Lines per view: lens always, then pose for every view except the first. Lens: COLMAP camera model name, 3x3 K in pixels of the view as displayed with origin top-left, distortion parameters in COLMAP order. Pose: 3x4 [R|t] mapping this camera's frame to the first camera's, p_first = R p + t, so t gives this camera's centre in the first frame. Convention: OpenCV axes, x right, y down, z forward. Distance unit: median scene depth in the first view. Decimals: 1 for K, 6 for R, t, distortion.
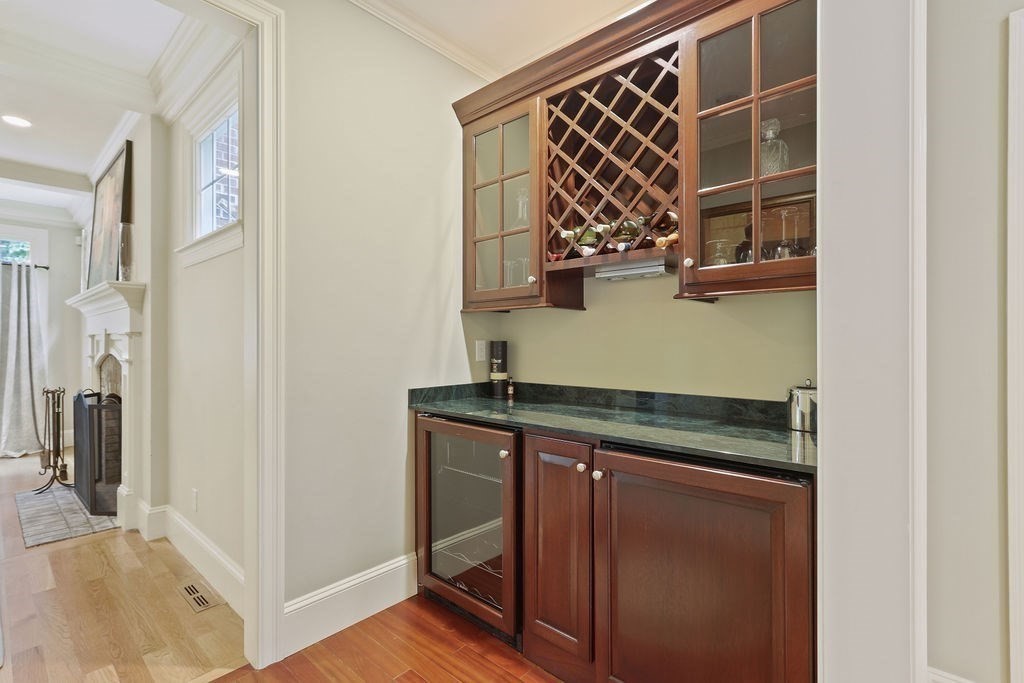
lens RADIAL K [[471.4, 0, 513.9], [0, 471.4, 344.7], [0, 0, 1]] dist [-0.002757, -0.000569]
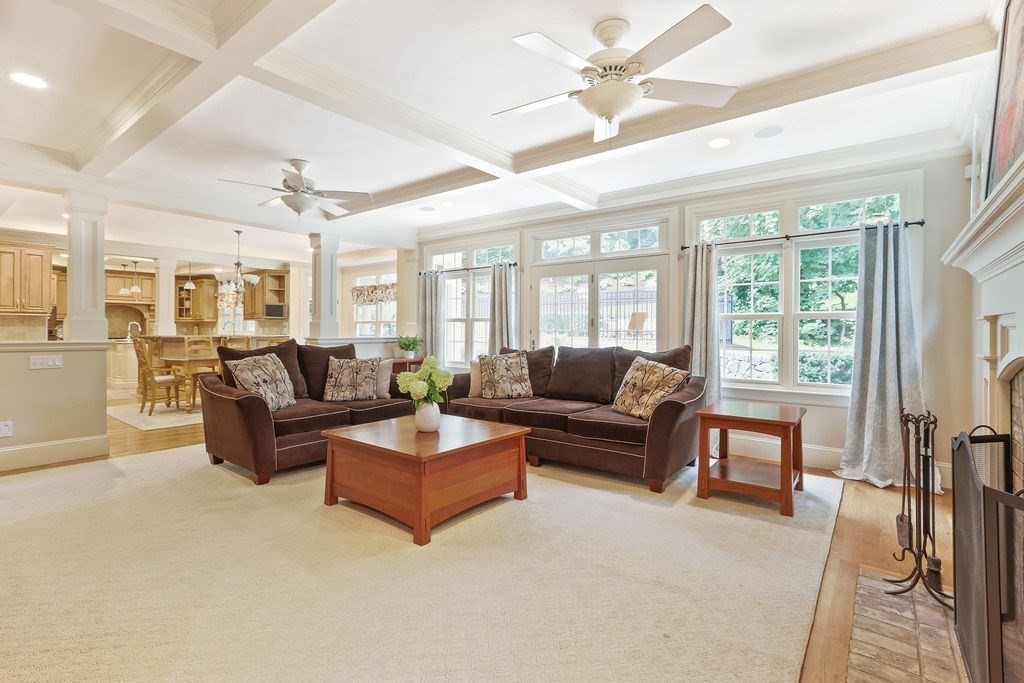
lens RADIAL K [[481.3, 0, 503.4], [0, 481.3, 328.6], [0, 0, 1]] dist [0.009135, 0.000235]
pose [[0.053478, -0.002006, -0.998567, -0.411879], [-0.006475, 0.999976, -0.002355, -0.003102], [0.998548, 0.006592, 0.053464, 0.456657]]
